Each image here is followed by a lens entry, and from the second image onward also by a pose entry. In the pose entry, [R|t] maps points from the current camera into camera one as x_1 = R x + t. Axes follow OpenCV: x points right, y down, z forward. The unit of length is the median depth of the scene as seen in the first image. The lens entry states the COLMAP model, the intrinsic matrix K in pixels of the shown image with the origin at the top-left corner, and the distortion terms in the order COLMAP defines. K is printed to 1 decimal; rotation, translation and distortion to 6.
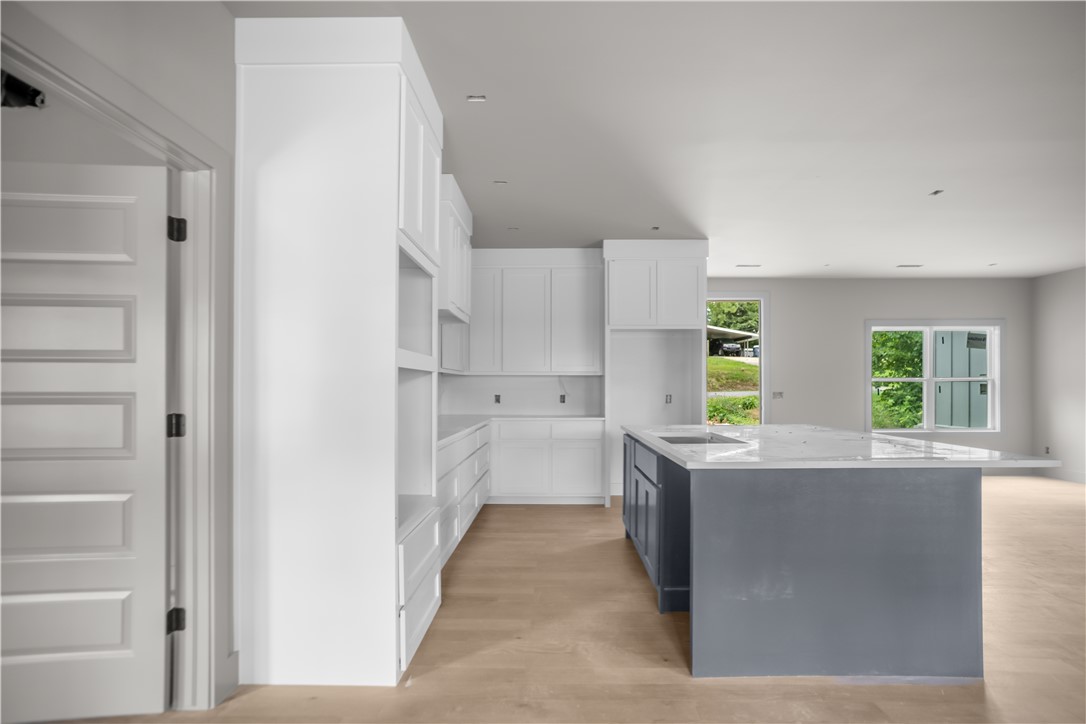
lens RADIAL K [[559.0, 0, 547.9], [0, 559.0, 382.6], [0, 0, 1]] dist [-0.052974, 0.033484]
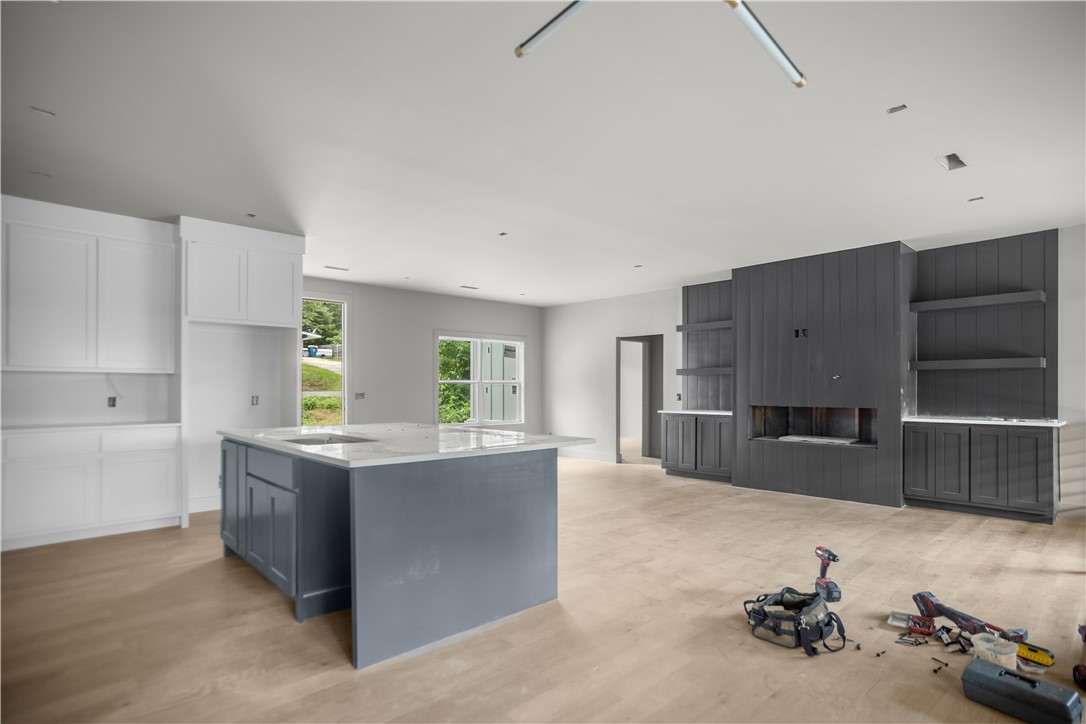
lens RADIAL K [[559.0, 0, 548.0], [0, 559.0, 378.5], [0, 0, 1]] dist [-0.052974, 0.033484]
pose [[0.715785, 0.012849, 0.698202, -0.082679], [-0.007058, 0.999913, -0.011166, -0.000509], [-0.698285, 0.003065, 0.715814, 0.005160]]
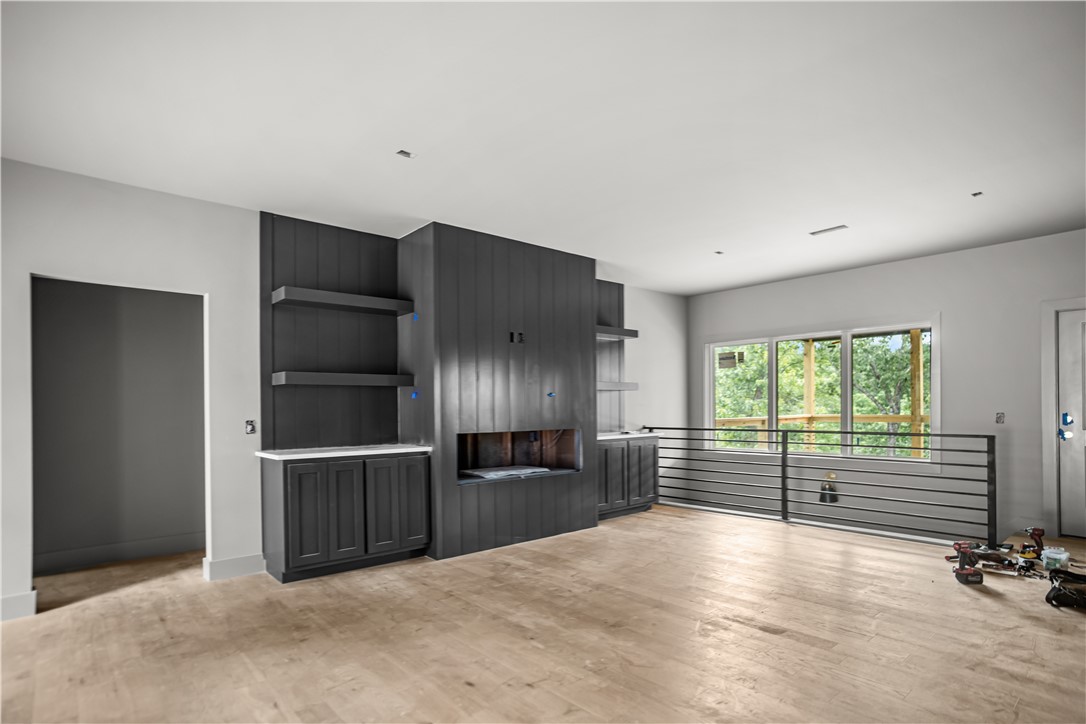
lens RADIAL K [[559.0, 0, 540.0], [0, 559.0, 404.1], [0, 0, 1]] dist [-0.052974, 0.033484]
pose [[-0.681309, 0.019594, 0.731734, 0.361318], [0.004901, 0.999741, -0.022207, 0.015375], [-0.731980, -0.011543, -0.681229, 0.953654]]
